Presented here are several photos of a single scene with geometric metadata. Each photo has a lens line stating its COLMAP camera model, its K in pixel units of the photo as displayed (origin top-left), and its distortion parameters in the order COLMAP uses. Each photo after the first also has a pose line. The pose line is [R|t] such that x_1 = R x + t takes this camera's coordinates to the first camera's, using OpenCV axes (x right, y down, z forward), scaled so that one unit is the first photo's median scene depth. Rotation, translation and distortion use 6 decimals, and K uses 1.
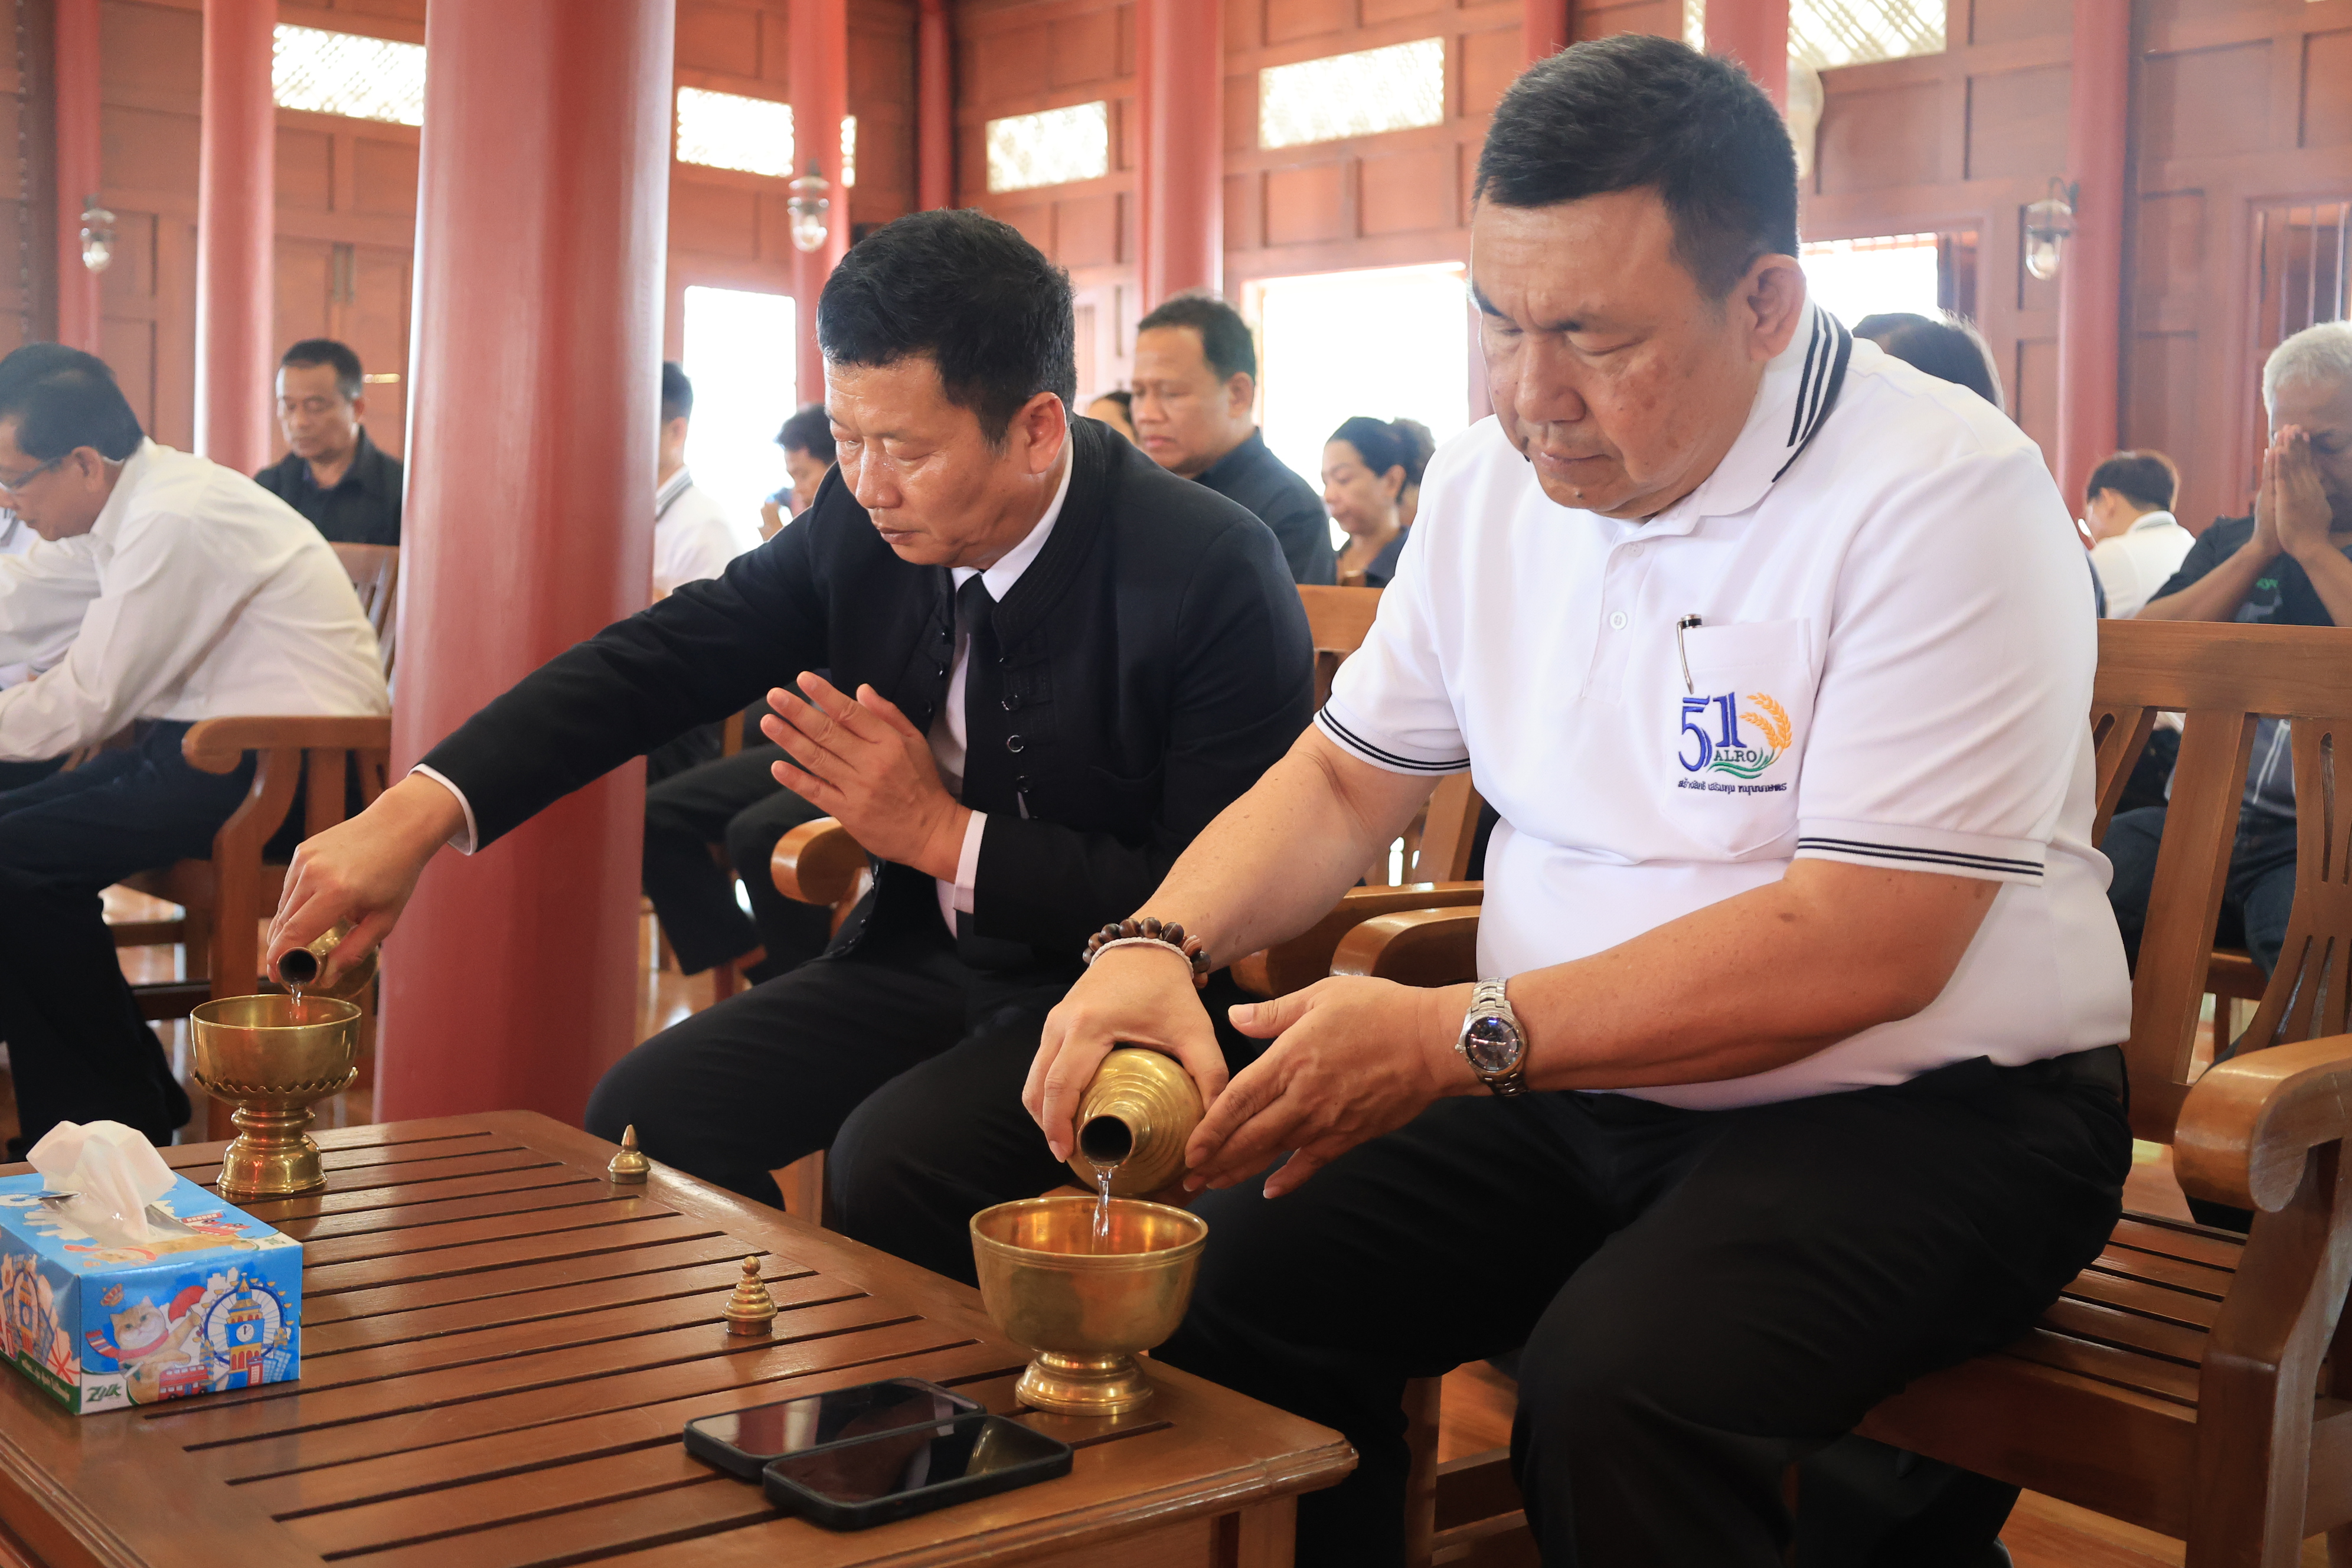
lens RADIAL K [[2772.9, 0, 1172.6], [0, 2772.9, 787.4], [0, 0, 1]] dist [0.062674, 0.000000]
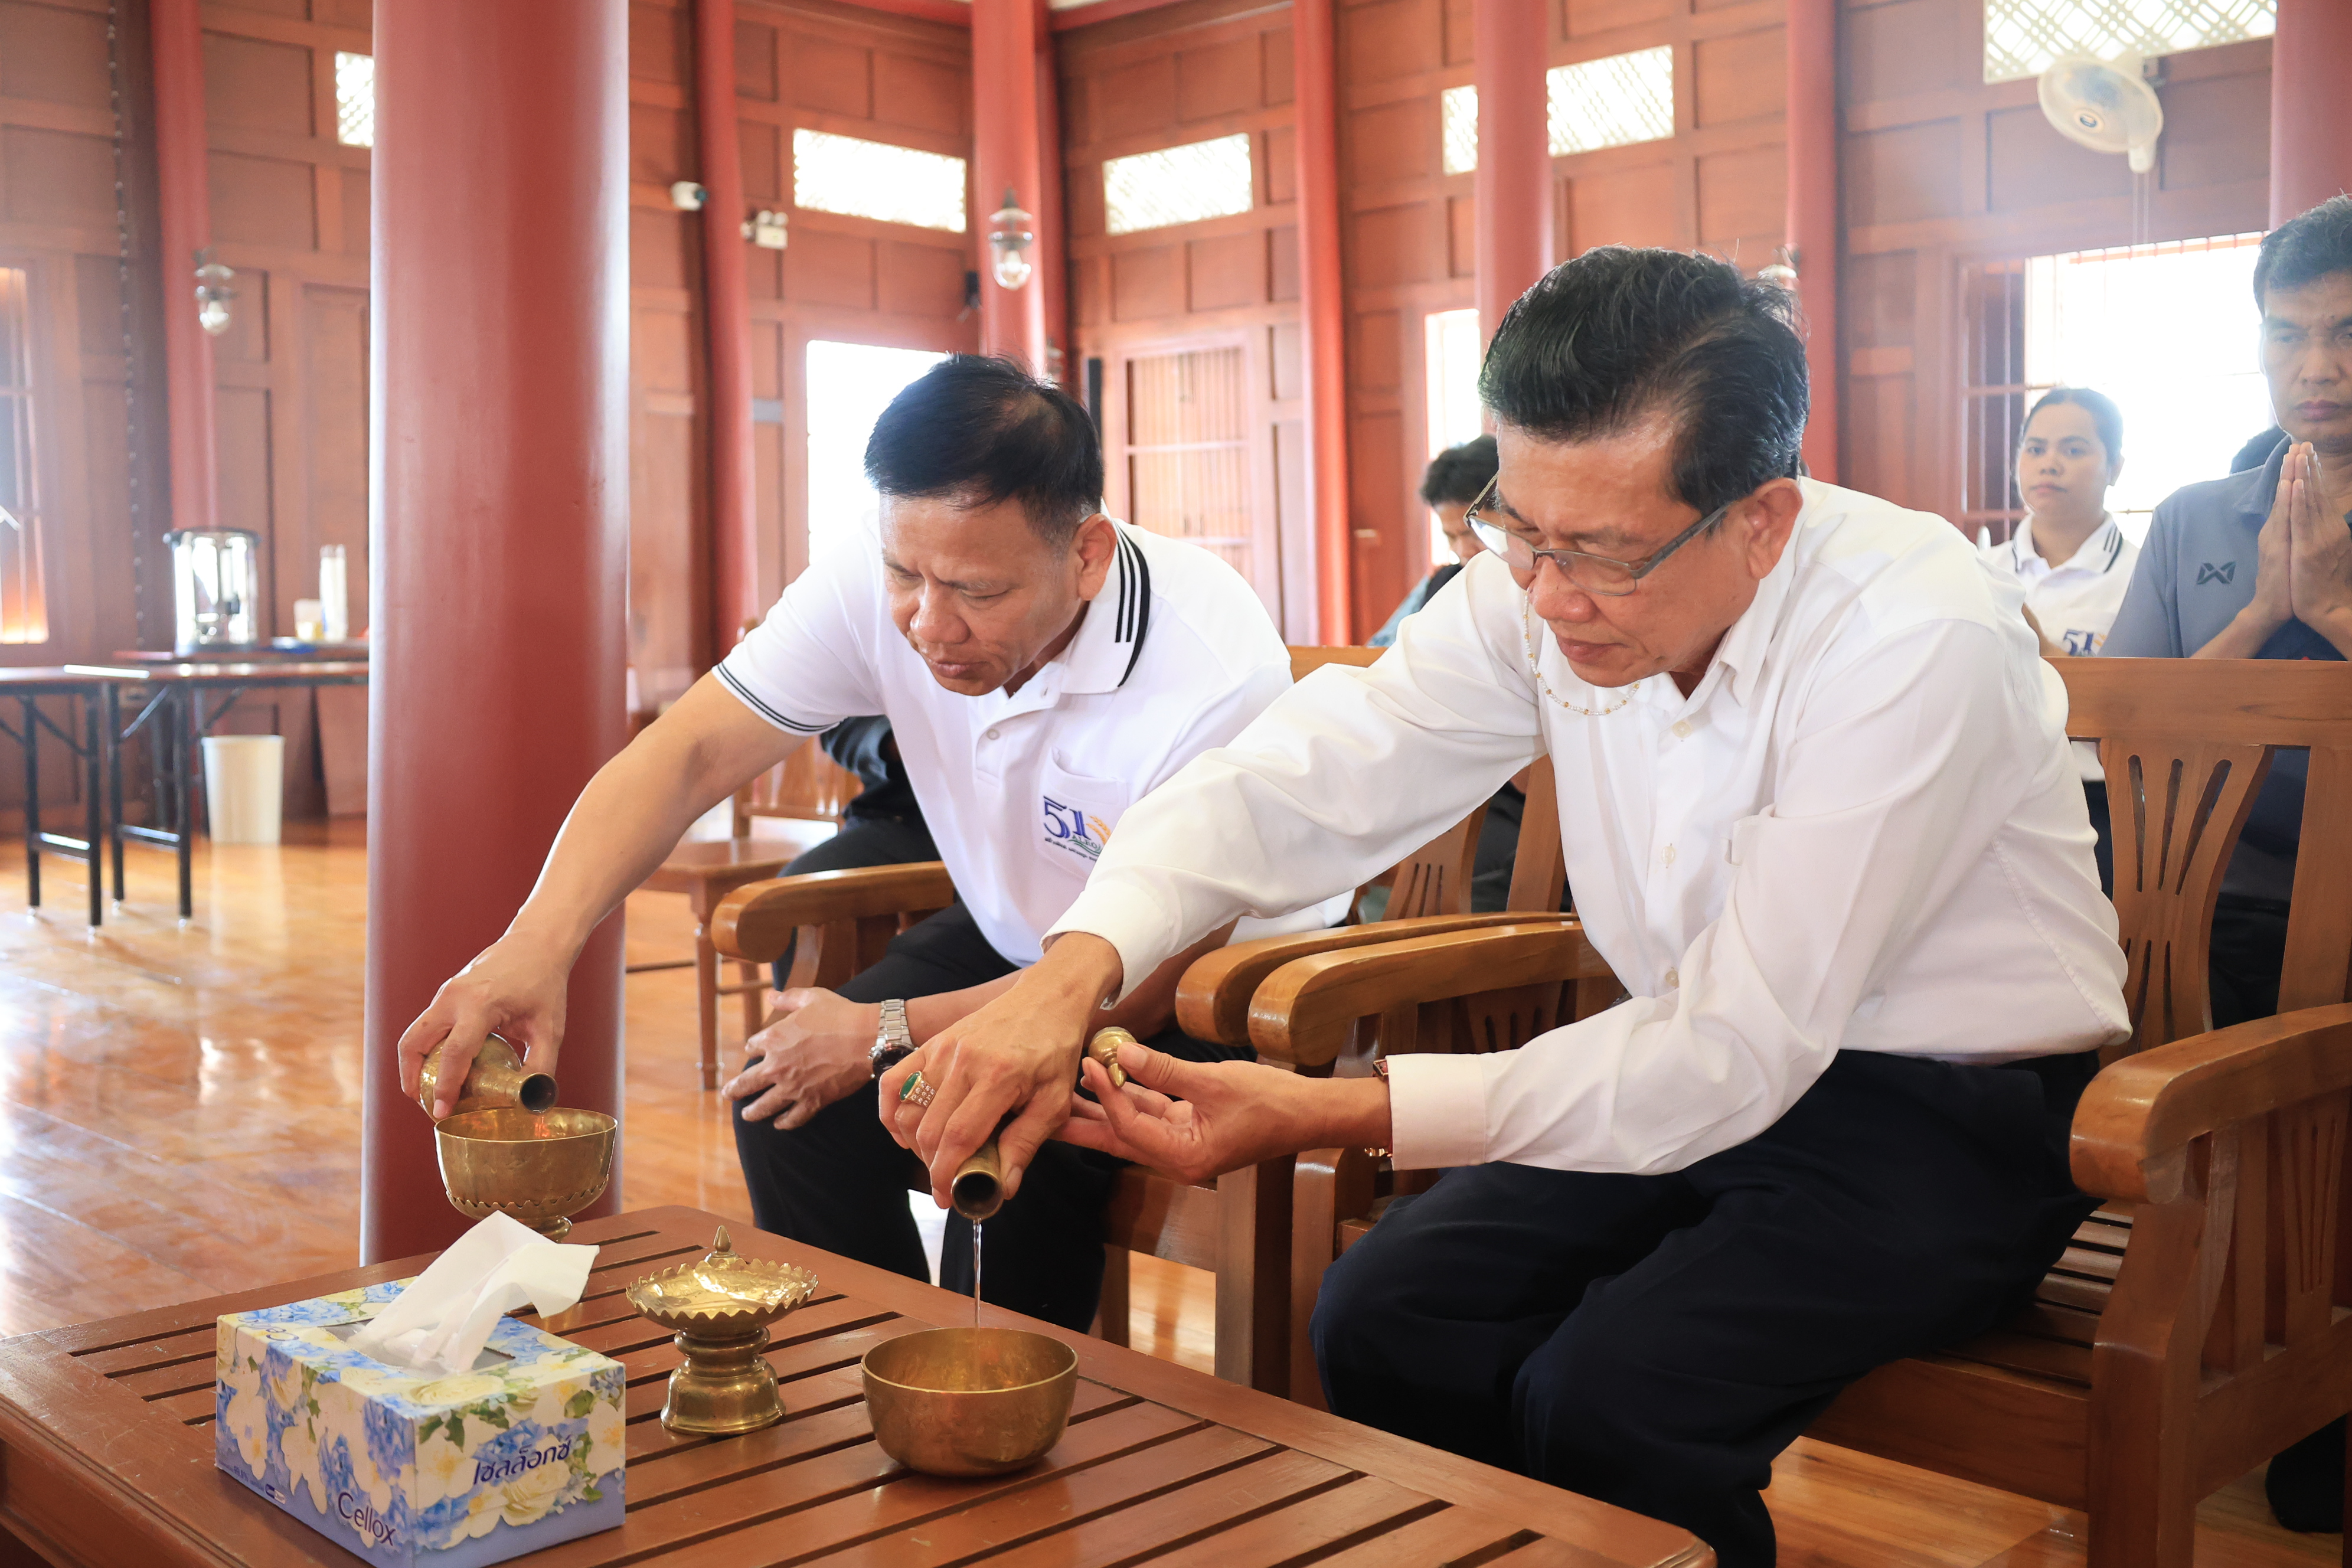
lens RADIAL K [[2401.0, 0, 1177.0], [0, 2401.0, 772.4], [0, 0, 1]] dist [0.021971, 0.000000]
pose [[0.994229, -0.044926, 0.097415, -0.150921], [0.045885, 0.998918, -0.007627, -0.024454], [-0.096967, 0.012053, 0.995215, 0.200871]]
